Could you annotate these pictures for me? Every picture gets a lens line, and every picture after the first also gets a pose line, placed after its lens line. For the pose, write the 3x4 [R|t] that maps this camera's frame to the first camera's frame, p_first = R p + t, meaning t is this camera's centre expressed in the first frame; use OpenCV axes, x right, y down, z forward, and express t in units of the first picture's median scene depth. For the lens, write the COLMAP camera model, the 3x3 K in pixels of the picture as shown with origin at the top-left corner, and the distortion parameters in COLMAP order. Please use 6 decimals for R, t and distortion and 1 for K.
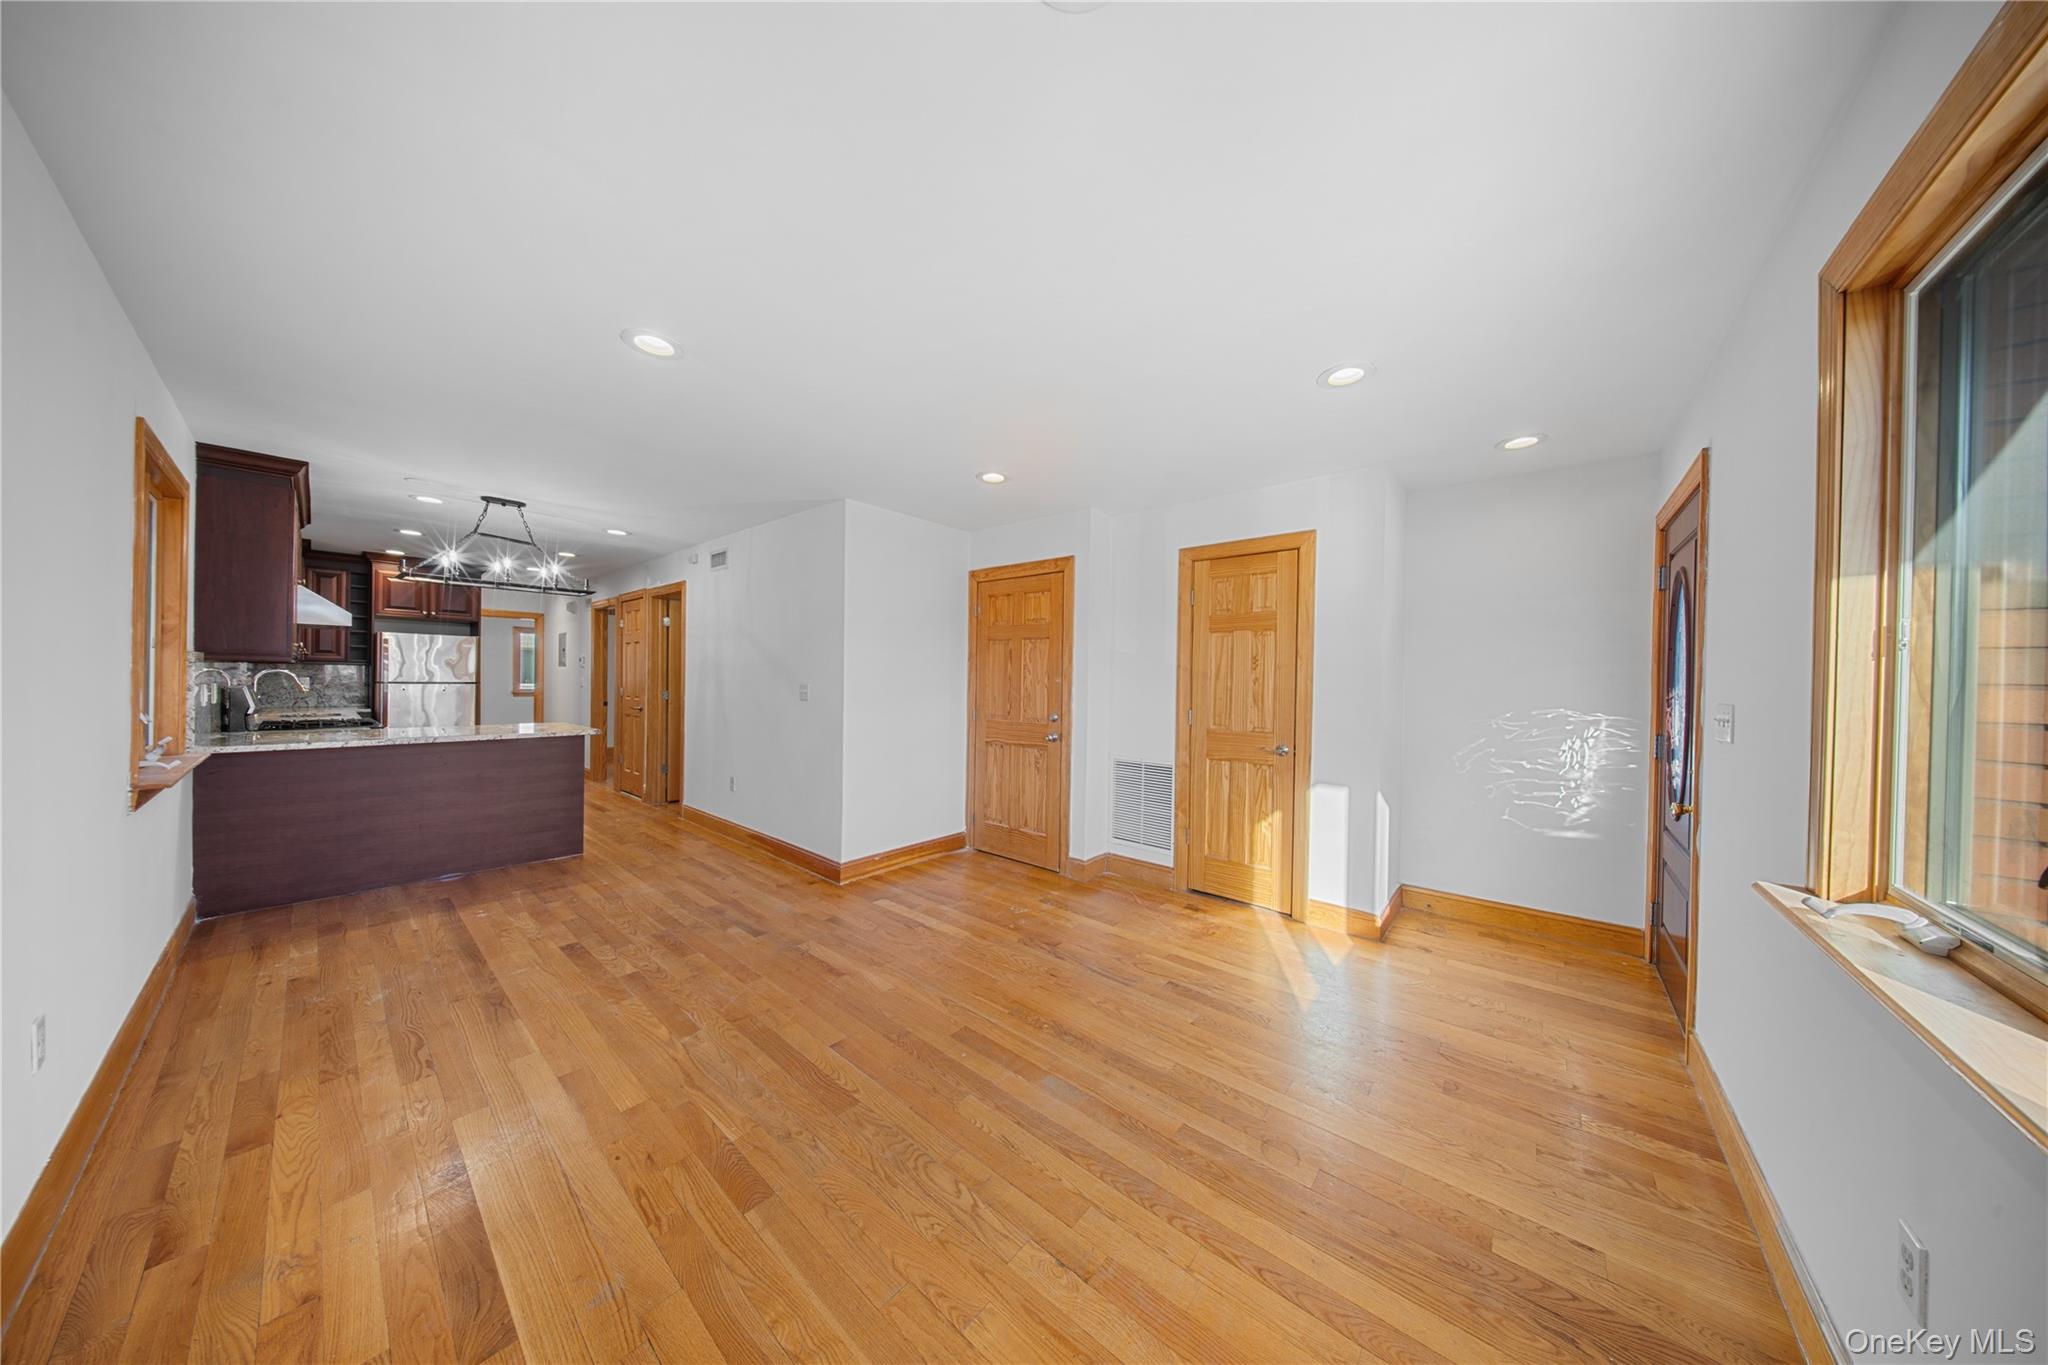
lens RADIAL K [[594.6, 0, 1024.0], [0, 594.6, 682.5], [0, 0, 1]] dist [0.000857, 0.000043]
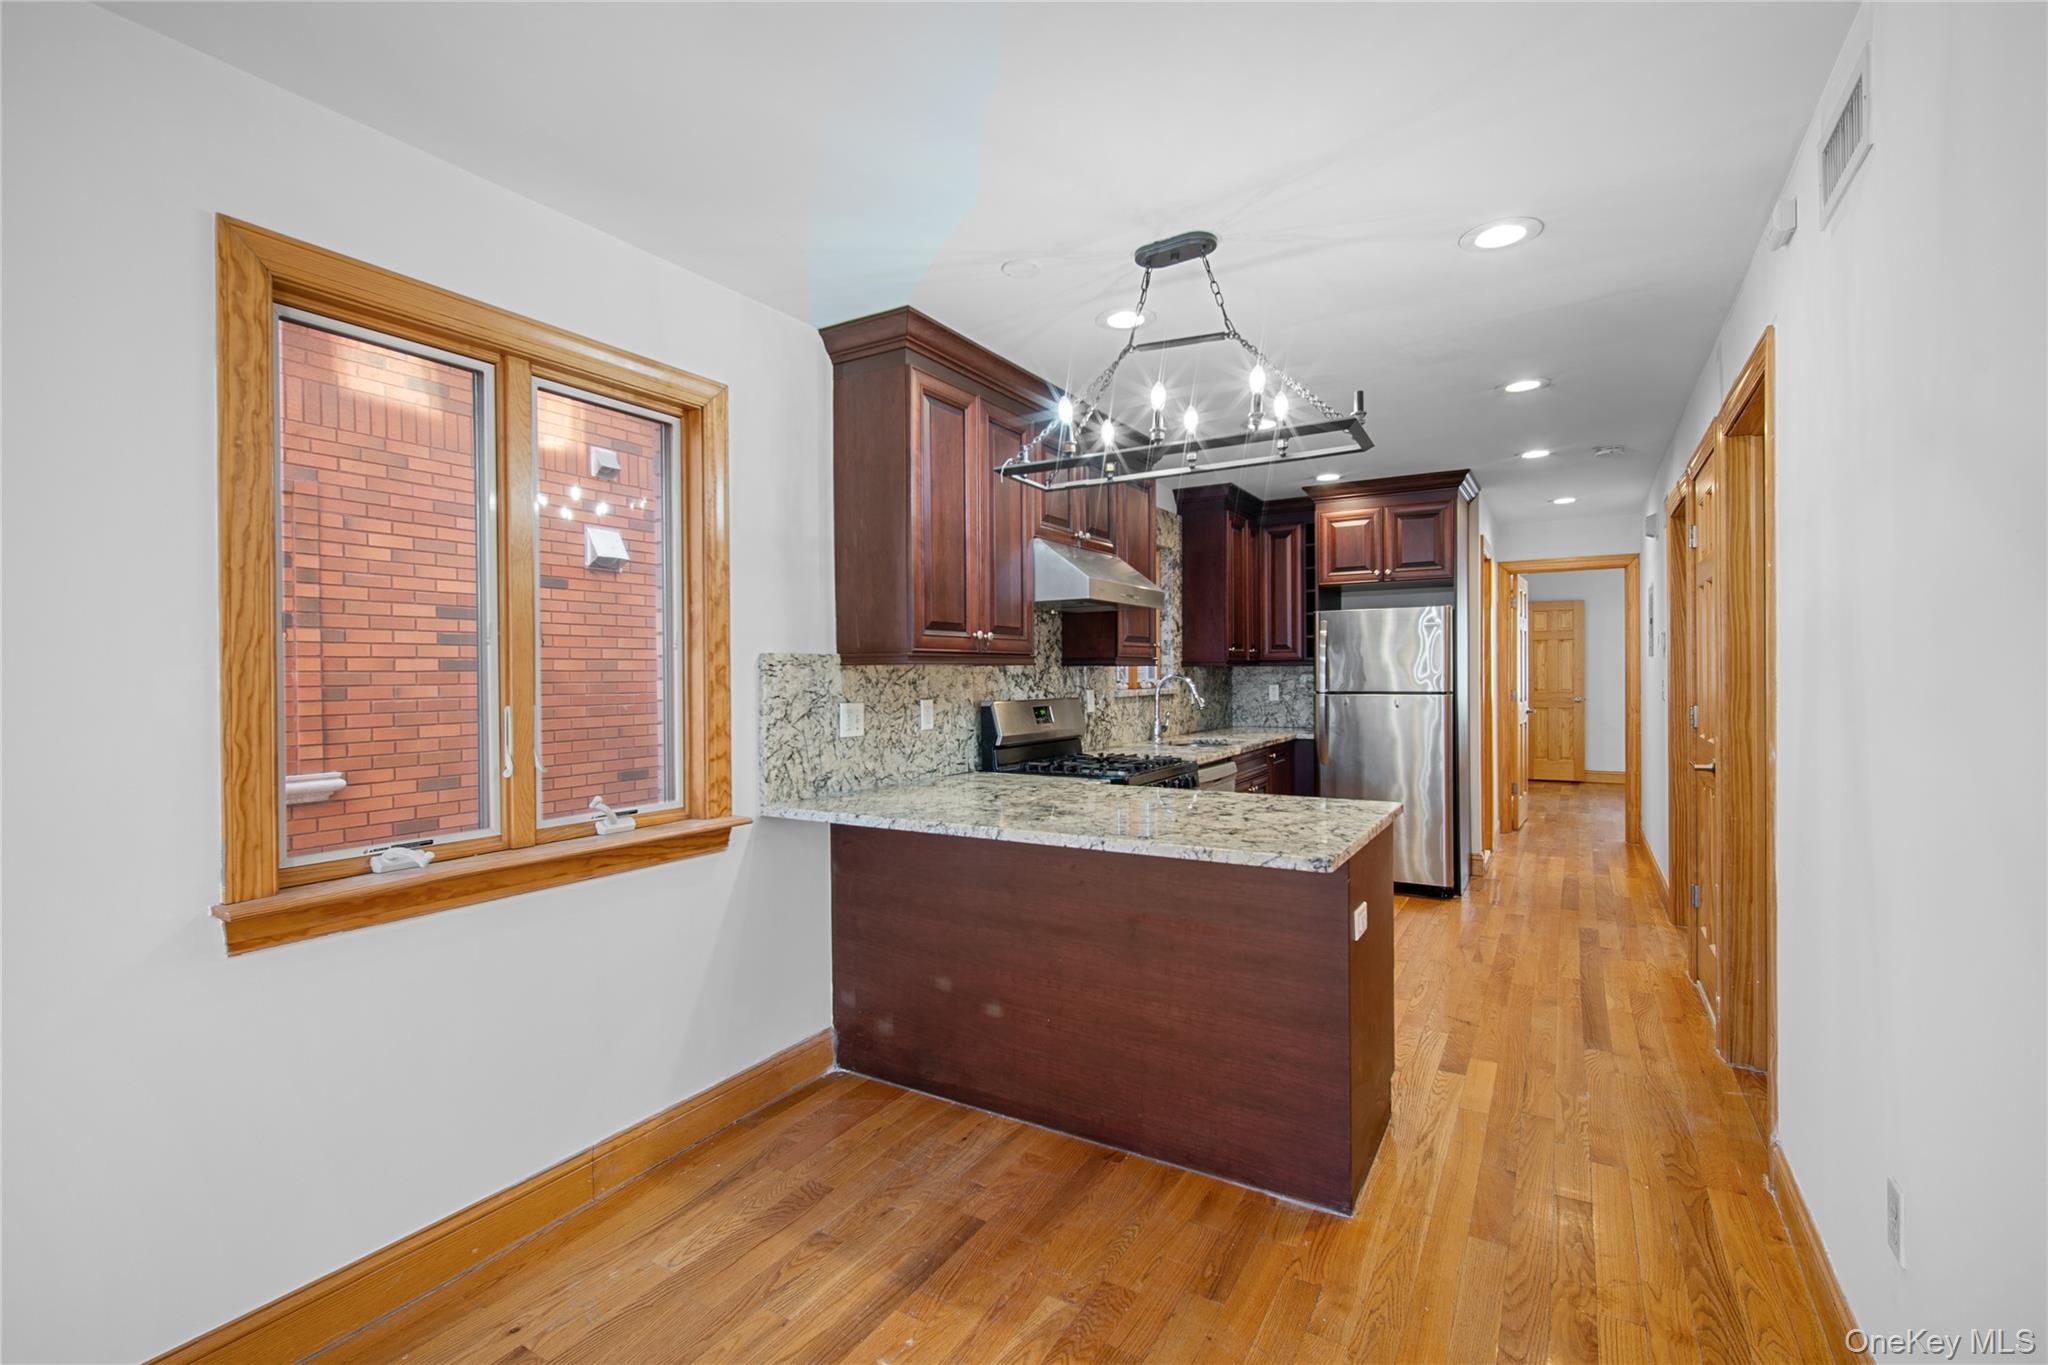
lens RADIAL K [[897.2, 0, 1024.0], [0, 897.2, 682.5], [0, 0, 1]] dist [0.013635, -0.009083]
pose [[0.158931, -0.004859, -0.987278, -0.322489], [0.006078, 0.999974, -0.003943, -0.013114], [0.987271, -0.005374, 0.158956, 0.884726]]
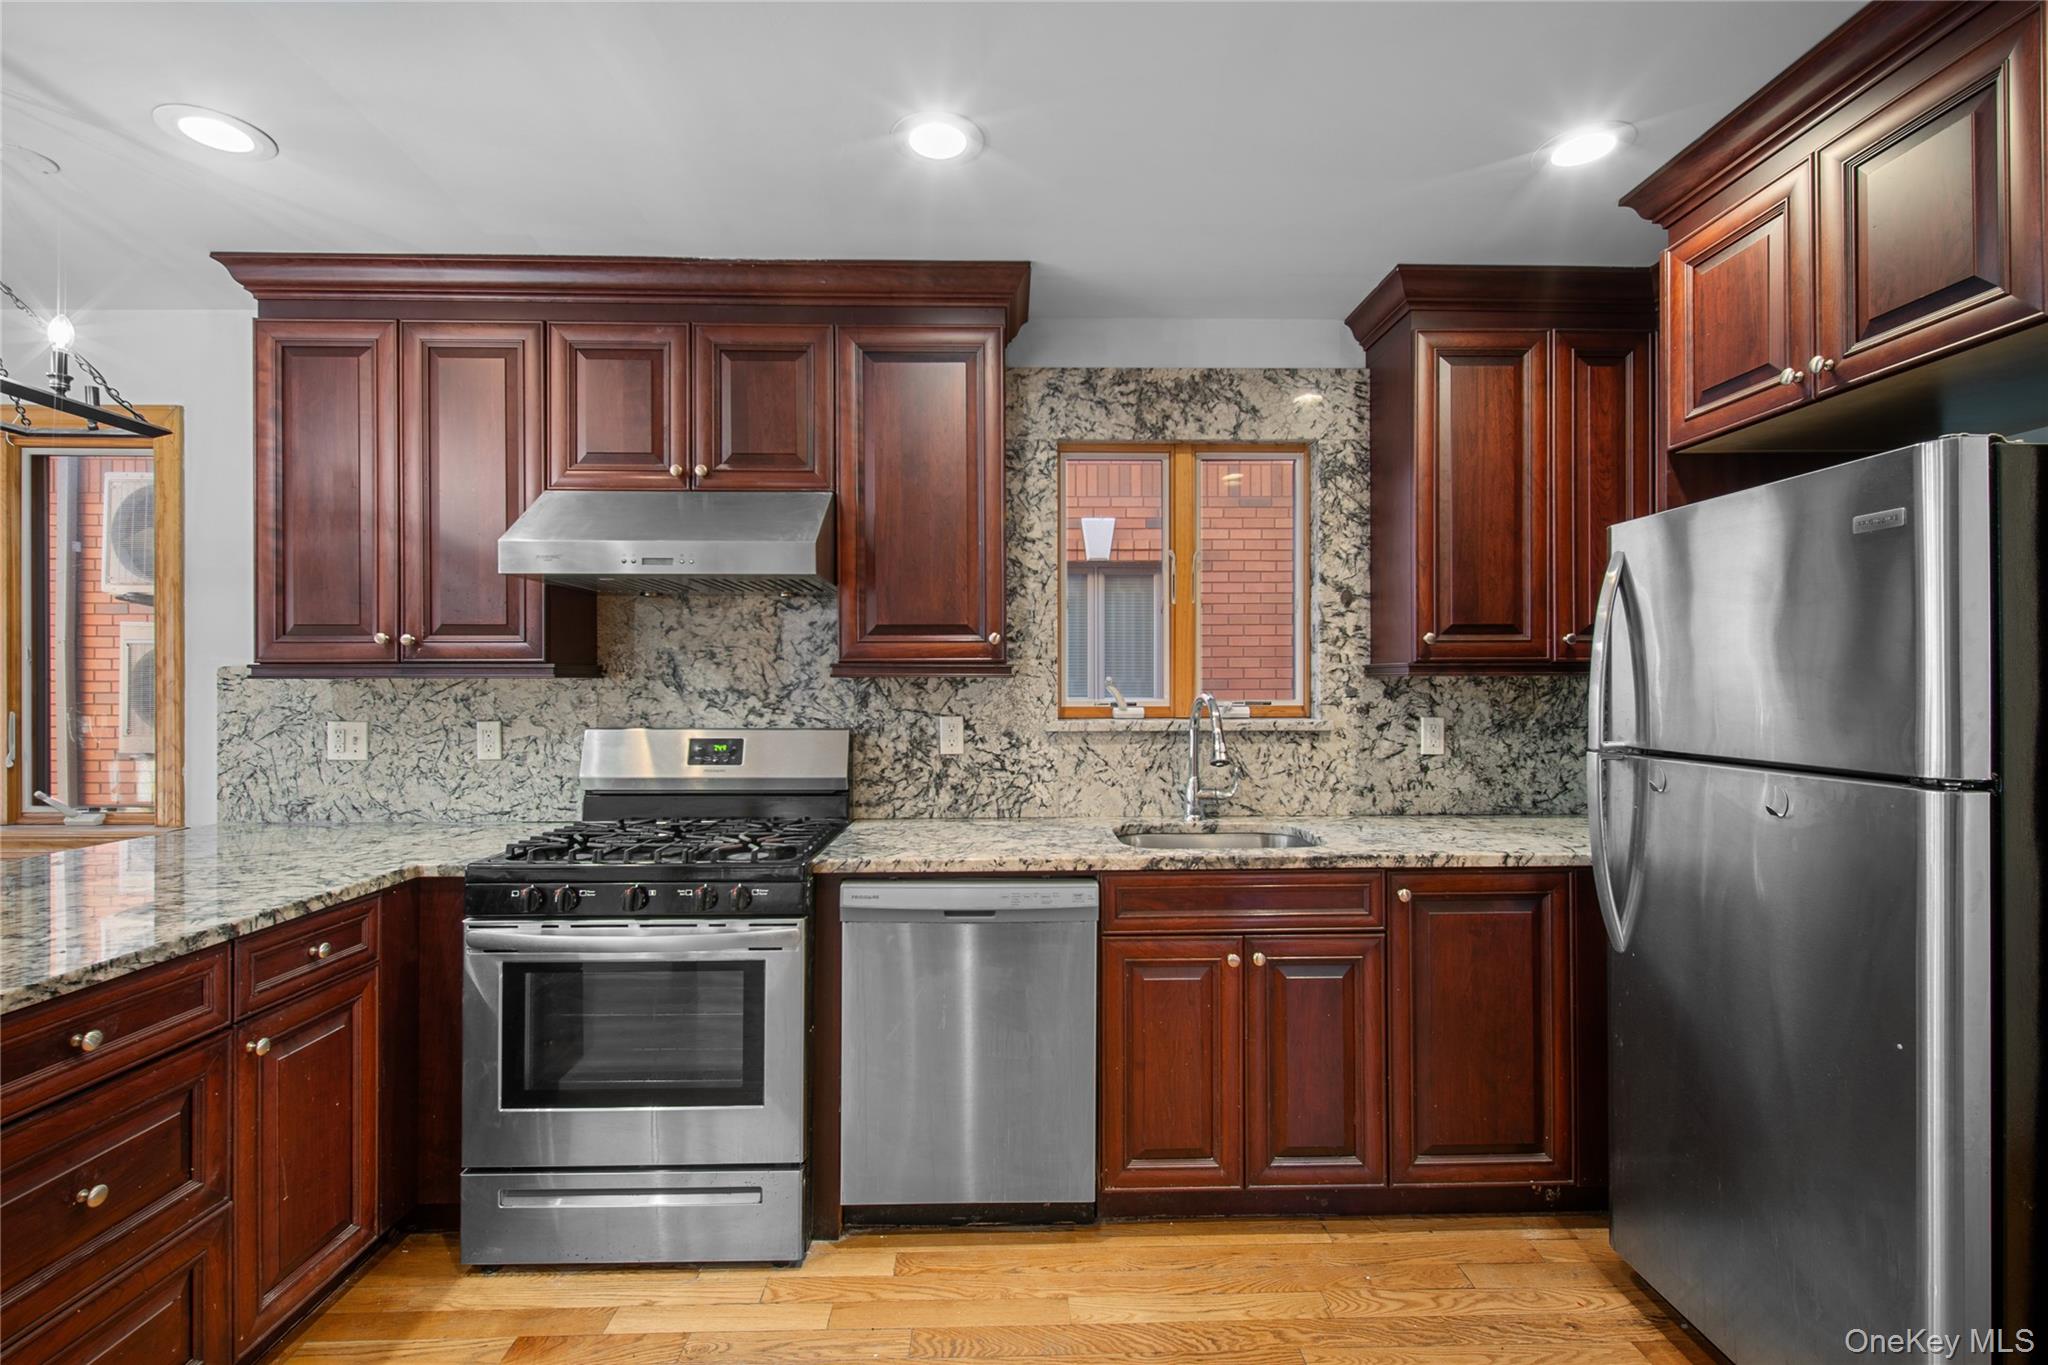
lens RADIAL K [[897.2, 0, 1024.0], [0, 897.2, 682.5], [0, 0, 1]] dist [0.013635, -0.009083]
pose [[-0.743510, -0.012035, -0.668617, -1.112887], [-0.011107, 0.999922, -0.005647, -0.032793], [0.668633, 0.003227, -0.743586, 1.800552]]
